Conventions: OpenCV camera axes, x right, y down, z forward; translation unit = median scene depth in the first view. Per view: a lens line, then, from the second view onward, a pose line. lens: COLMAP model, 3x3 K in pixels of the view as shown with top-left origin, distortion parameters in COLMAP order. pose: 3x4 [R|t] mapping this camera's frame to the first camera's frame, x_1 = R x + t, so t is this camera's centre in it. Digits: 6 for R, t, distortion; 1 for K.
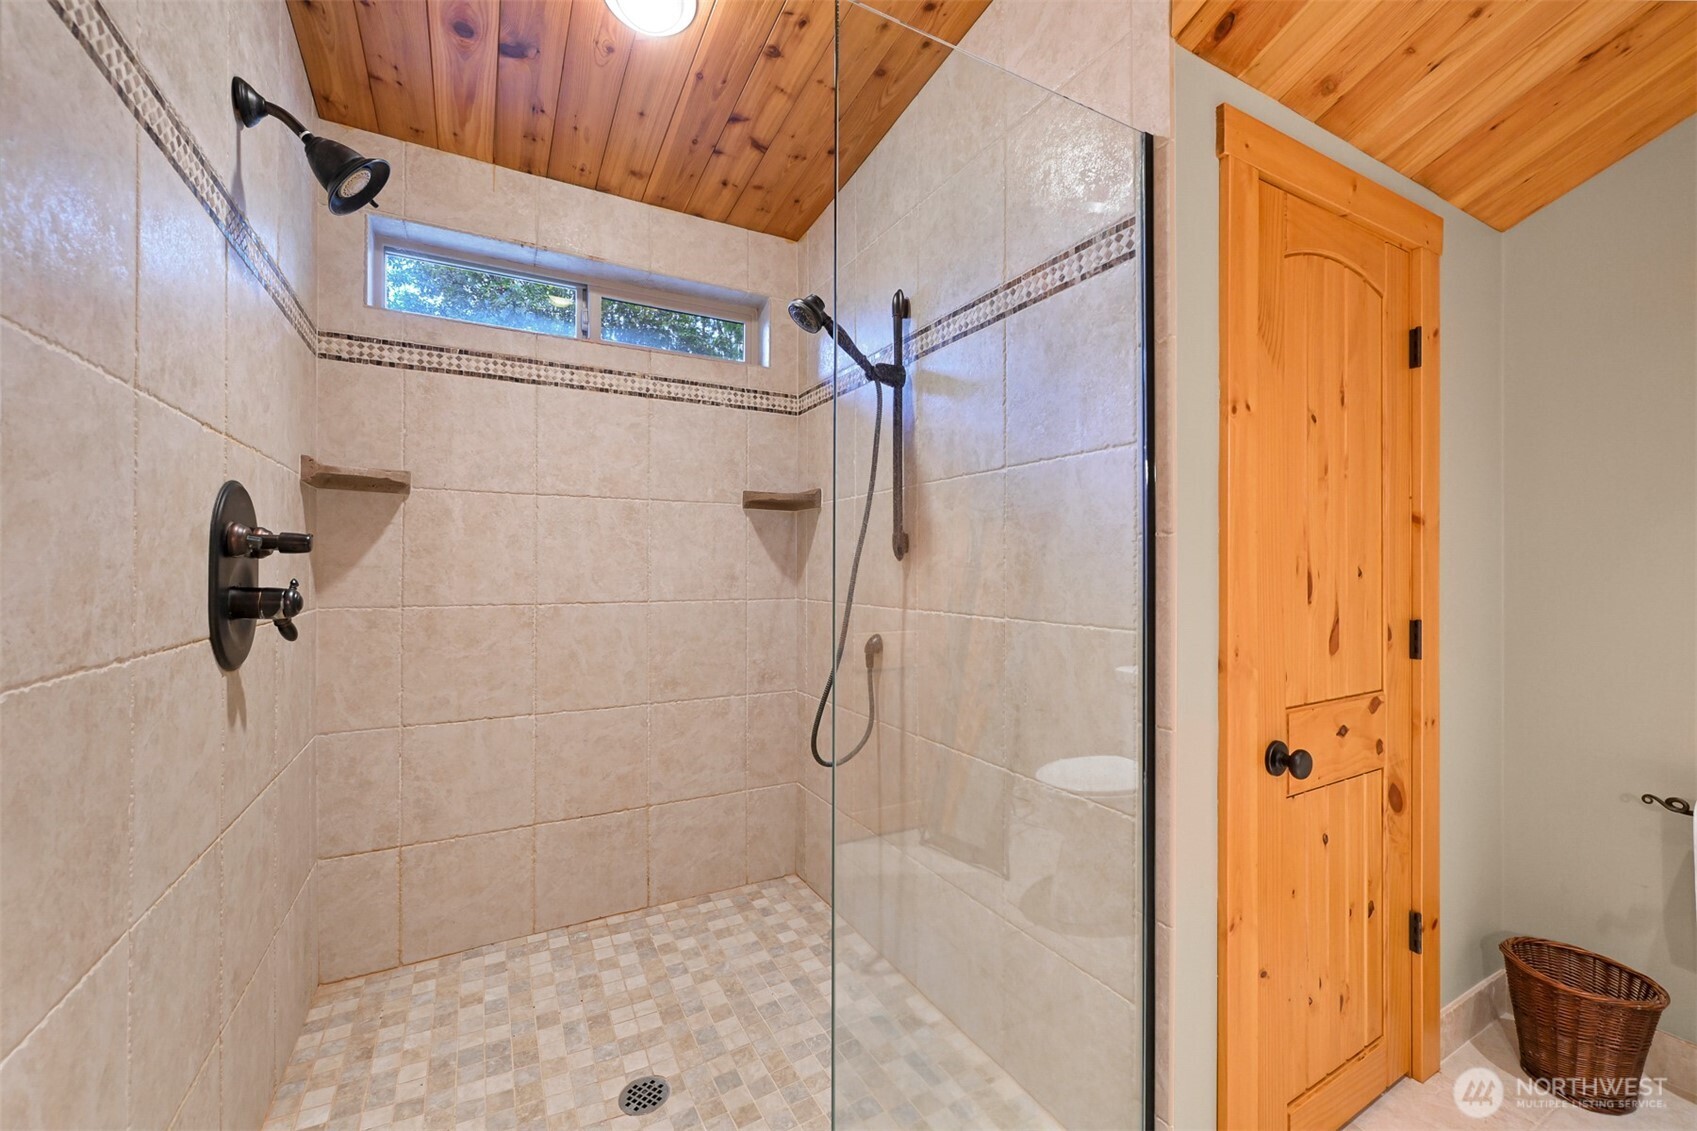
lens RADIAL K [[674.2, 0, 842.1], [0, 674.2, 568.1], [0, 0, 1]] dist [-0.000360, 0.000027]
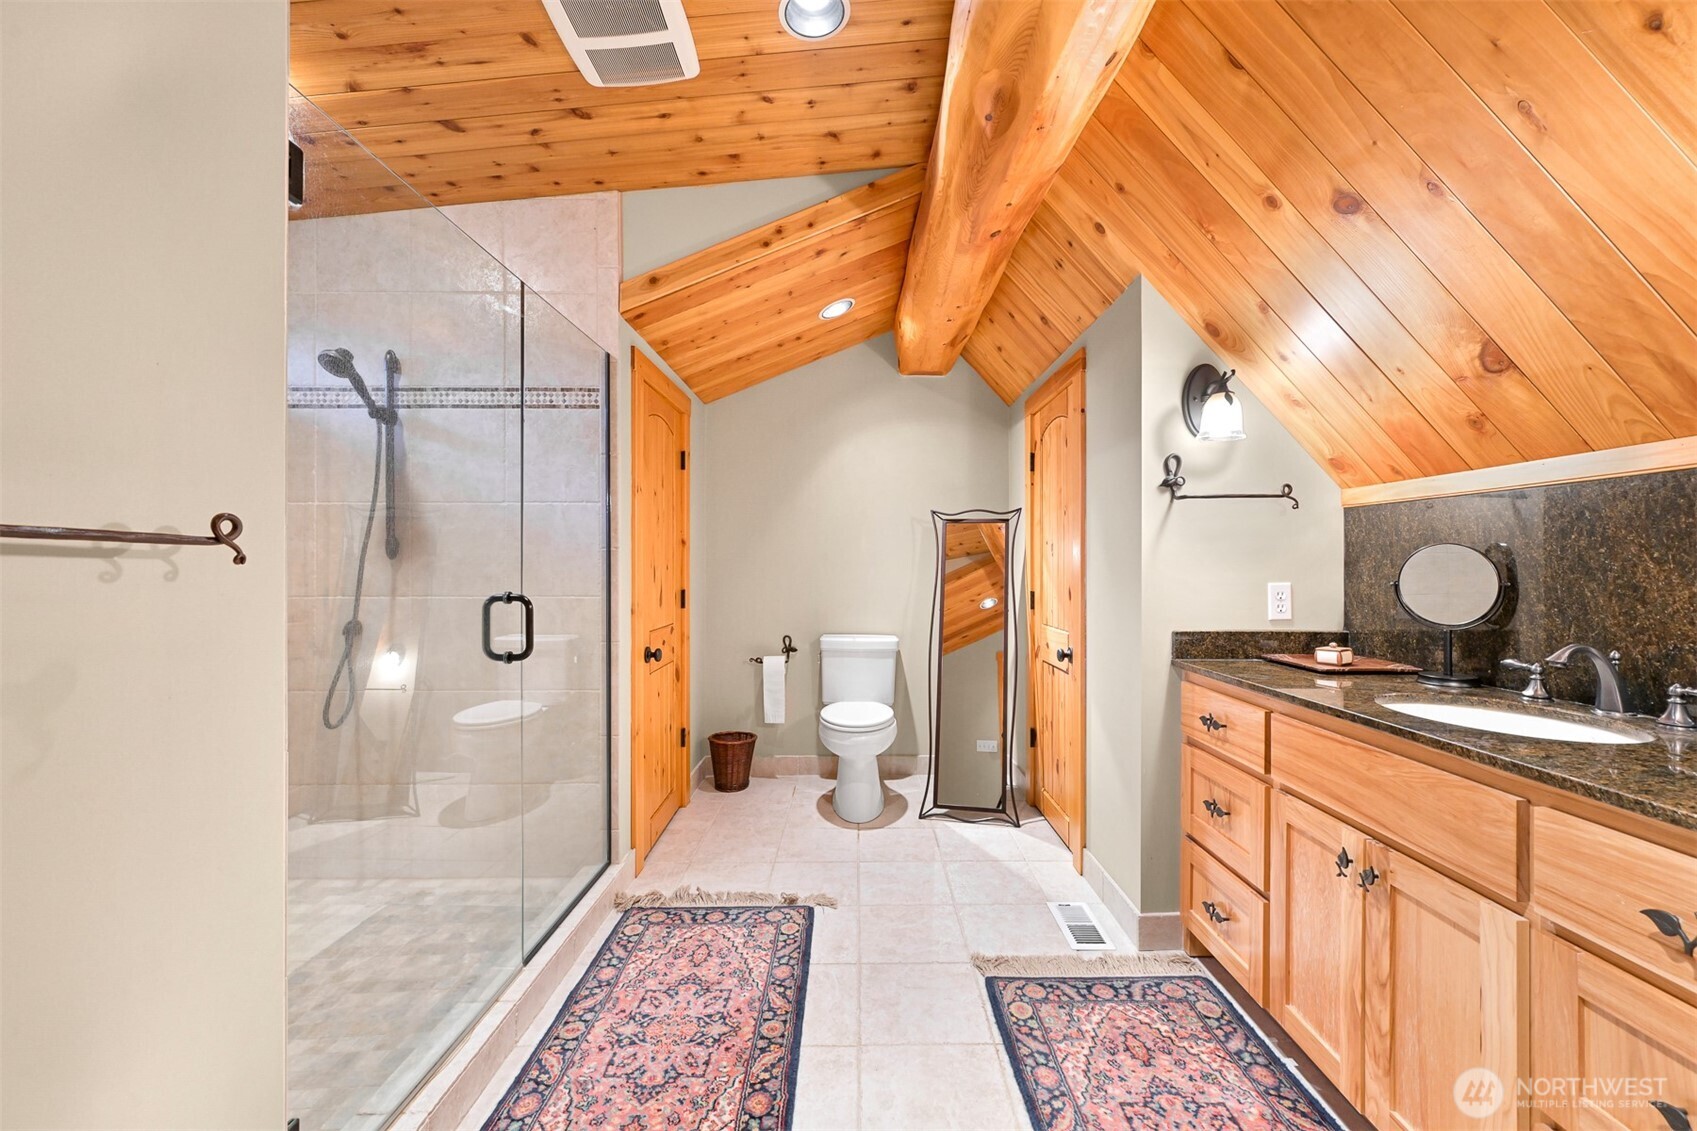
lens RADIAL K [[674.2, 0, 842.1], [0, 674.2, 568.1], [0, 0, 1]] dist [-0.000360, 0.000027]
pose [[0.495406, -0.003744, 0.868653, -0.727233], [-0.001849, 0.999984, 0.005365, -0.002906], [-0.868659, -0.004264, 0.495391, -0.471879]]
